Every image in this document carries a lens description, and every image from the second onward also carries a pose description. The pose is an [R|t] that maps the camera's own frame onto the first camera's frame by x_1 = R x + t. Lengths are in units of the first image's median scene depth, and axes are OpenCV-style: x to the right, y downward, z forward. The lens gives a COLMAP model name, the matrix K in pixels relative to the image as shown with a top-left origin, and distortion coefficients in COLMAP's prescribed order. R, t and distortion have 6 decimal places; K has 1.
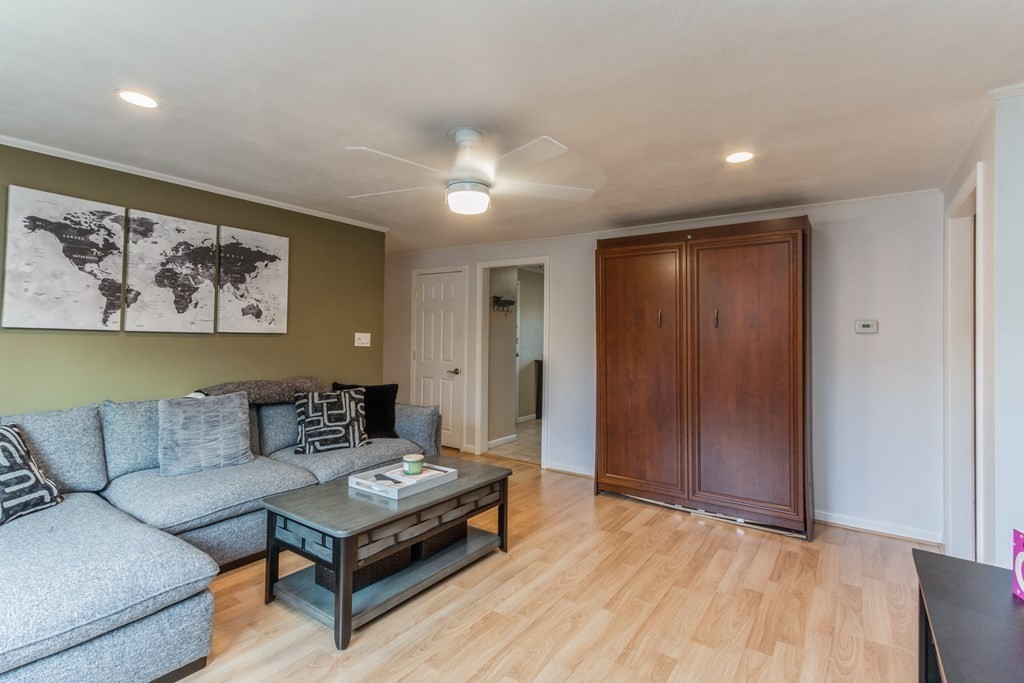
lens RADIAL K [[491.6, 0, 502.6], [0, 491.6, 331.1], [0, 0, 1]] dist [0.014186, -0.000552]
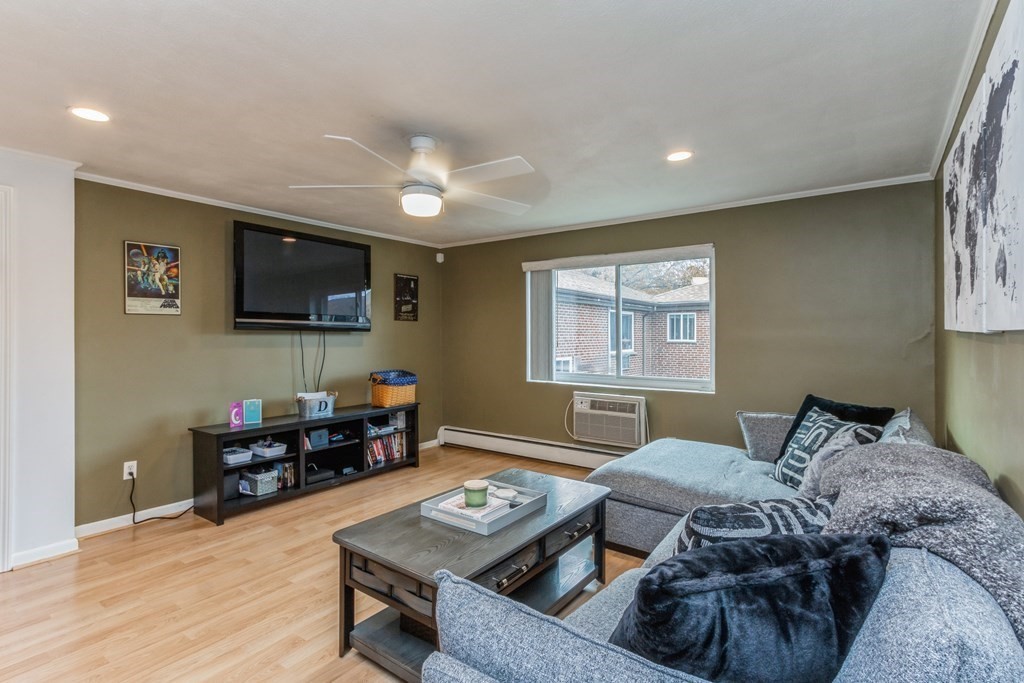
lens RADIAL K [[491.6, 0, 502.6], [0, 491.6, 331.1], [0, 0, 1]] dist [0.014186, -0.000552]
pose [[-0.999513, -0.017677, 0.025704, -0.219962], [-0.018250, 0.999587, -0.022204, 0.027289], [-0.025300, -0.022663, -0.999423, 1.611646]]
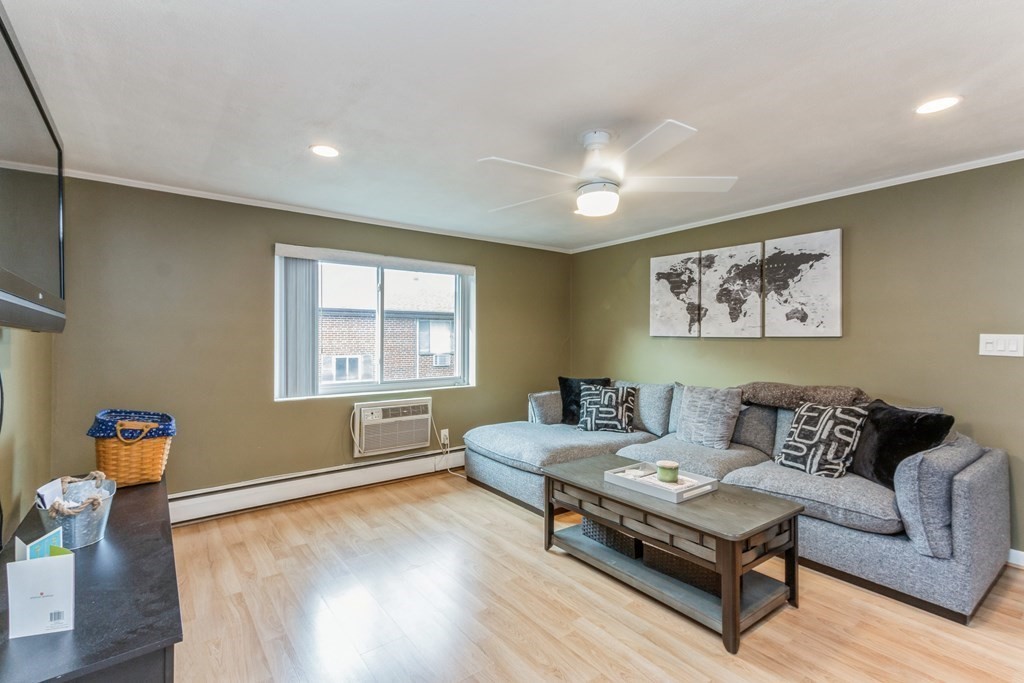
lens RADIAL K [[472.6, 0, 504.8], [0, 472.6, 337.0], [0, 0, 1]] dist [0.014740, 0.000258]
pose [[-0.303459, -0.017240, -0.952689, 0.707428], [0.006492, 0.999776, -0.020160, 0.023267], [0.952822, -0.012303, -0.303279, 0.870381]]
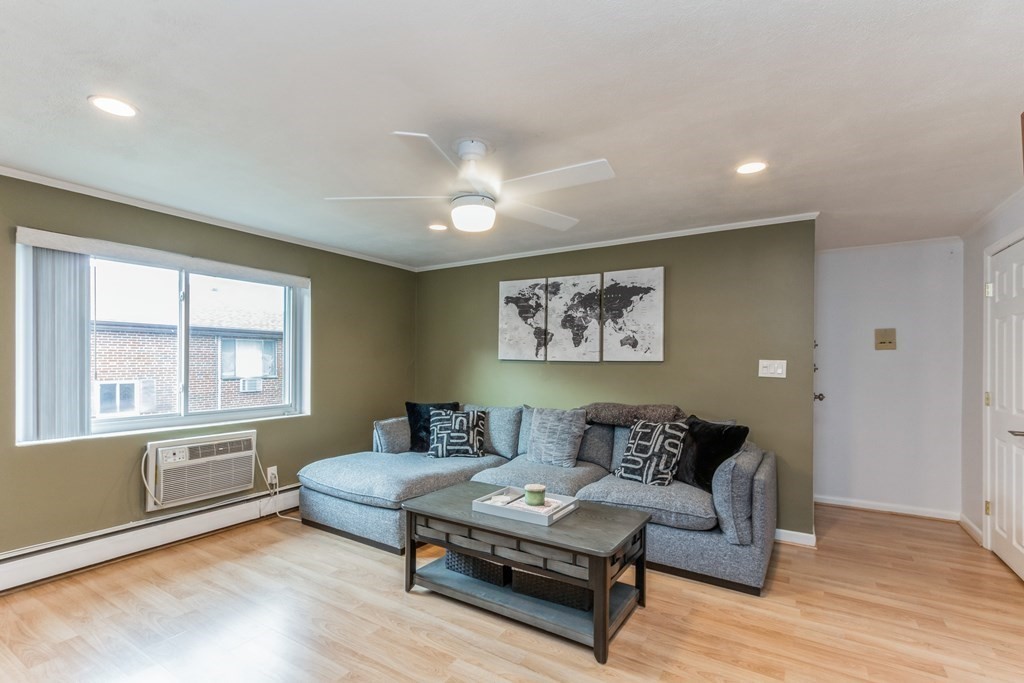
lens RADIAL K [[479.6, 0, 506.1], [0, 479.6, 365.7], [0, 0, 1]] dist [0.002997, 0.001128]
pose [[0.056374, -0.005680, -0.998394, 0.666013], [0.005602, 0.999970, -0.005373, 0.021480], [0.998394, -0.005290, 0.056404, 0.792045]]
